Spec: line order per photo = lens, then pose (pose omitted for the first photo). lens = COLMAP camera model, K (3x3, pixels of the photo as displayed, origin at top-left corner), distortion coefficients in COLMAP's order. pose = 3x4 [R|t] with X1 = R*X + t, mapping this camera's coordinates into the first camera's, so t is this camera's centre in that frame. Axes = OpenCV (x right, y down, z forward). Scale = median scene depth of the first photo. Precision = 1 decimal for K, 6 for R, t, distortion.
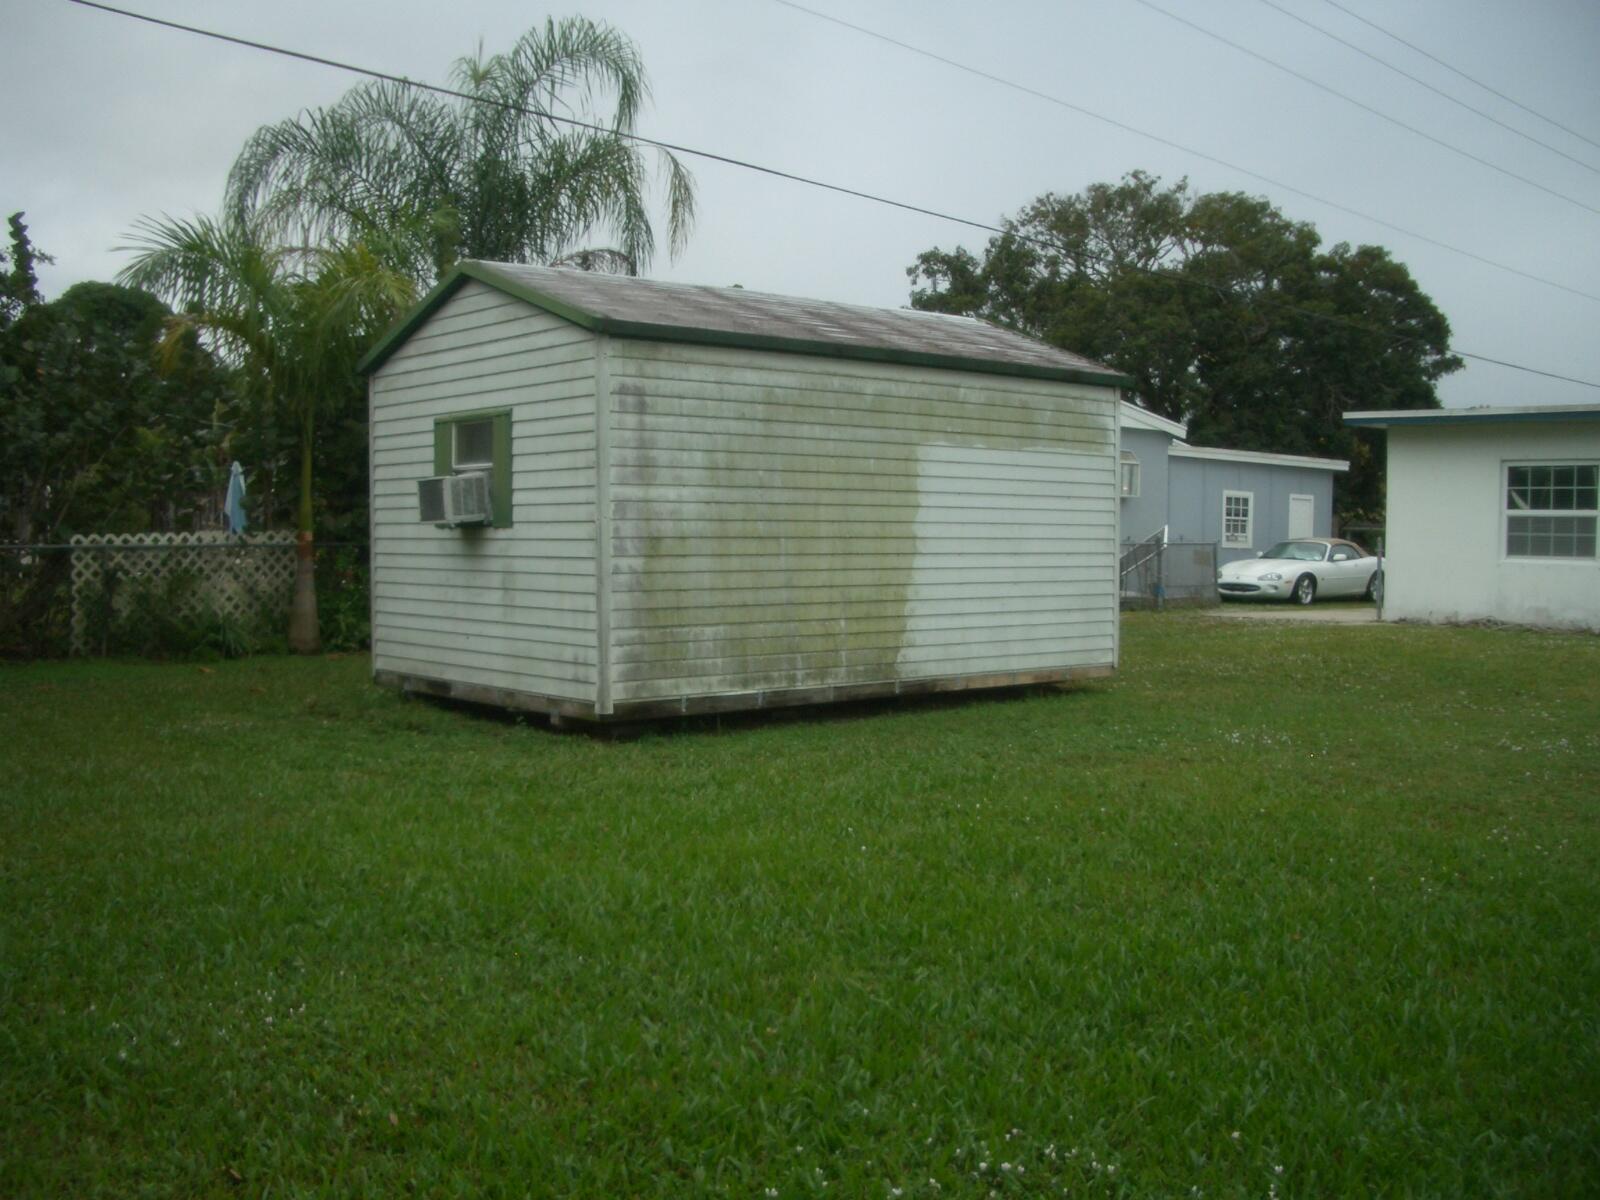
lens RADIAL K [[1639.3, 0, 800.0], [0, 1639.3, 600.0], [0, 0, 1]] dist [-0.275294, 0.315715]
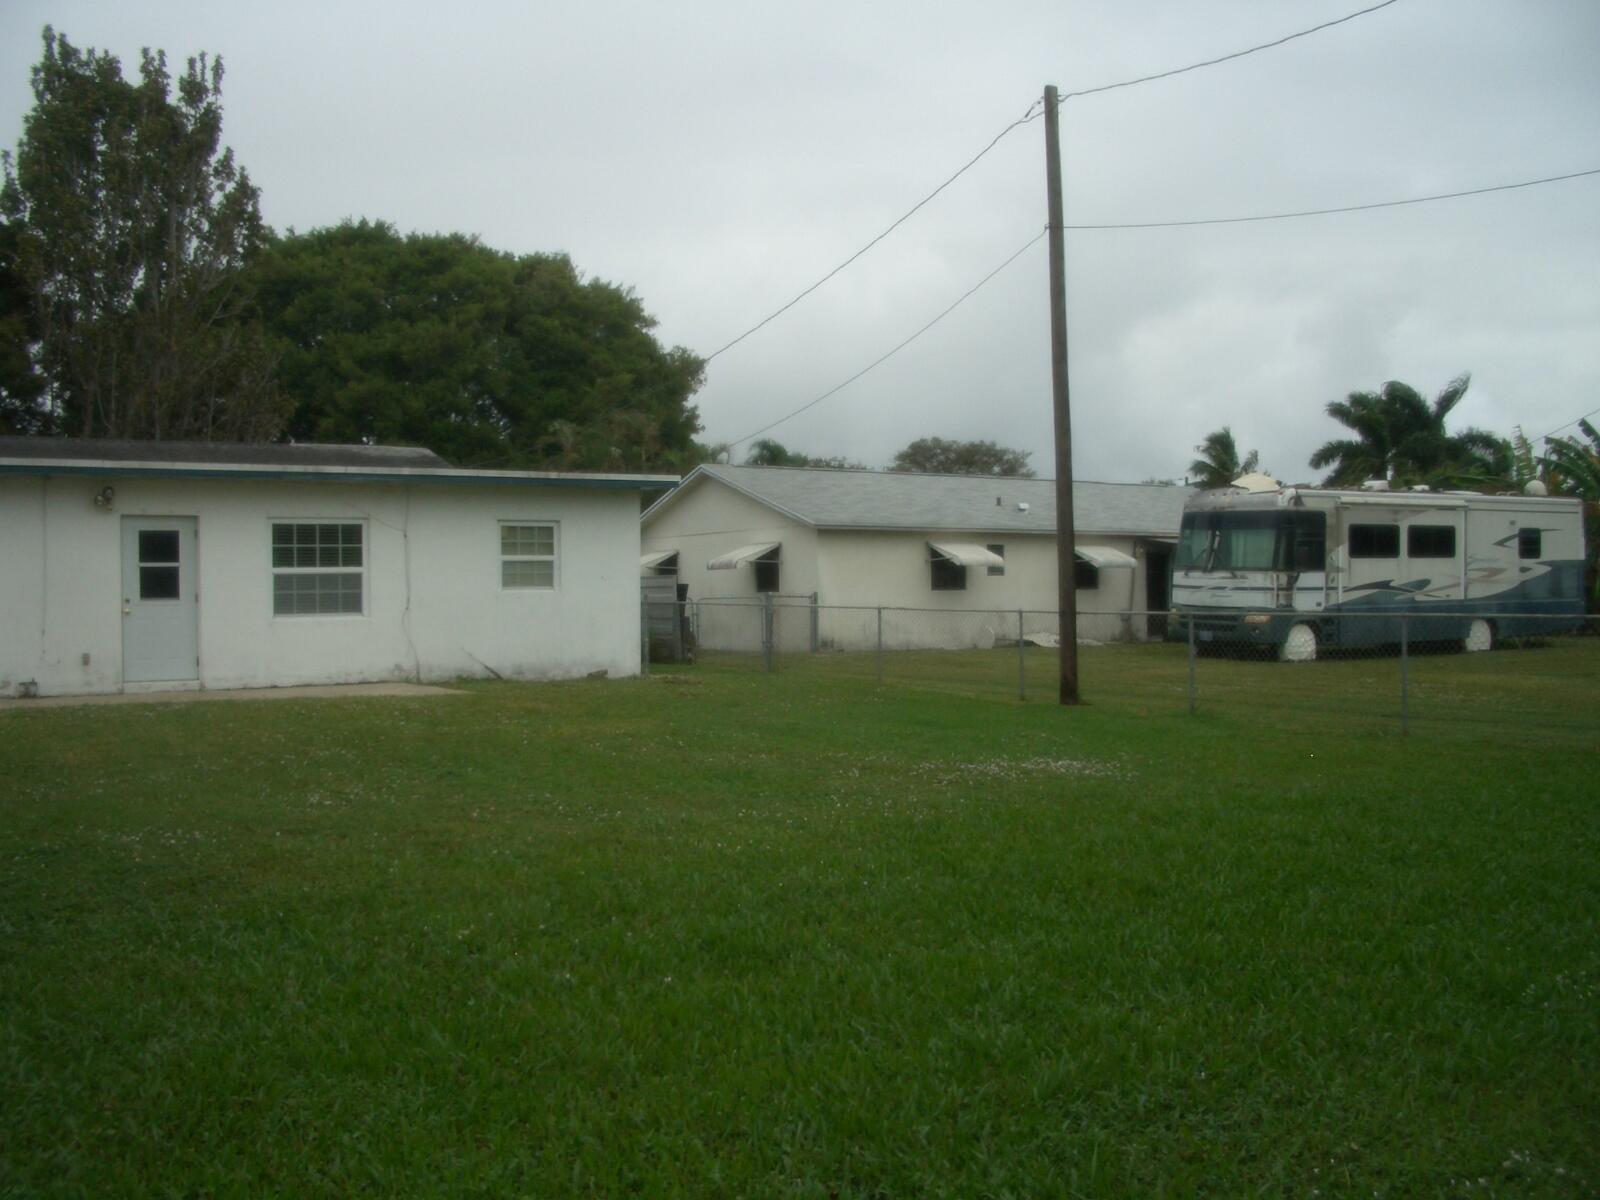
lens RADIAL K [[1622.0, 0, 822.2], [0, 1622.0, 595.5], [0, 0, 1]] dist [-0.231506, 0.221951]
pose [[0.104499, -0.021671, 0.994289, -0.259007], [0.062025, 0.997958, 0.015232, -0.016823], [-0.992589, 0.060079, 0.105630, 0.270261]]
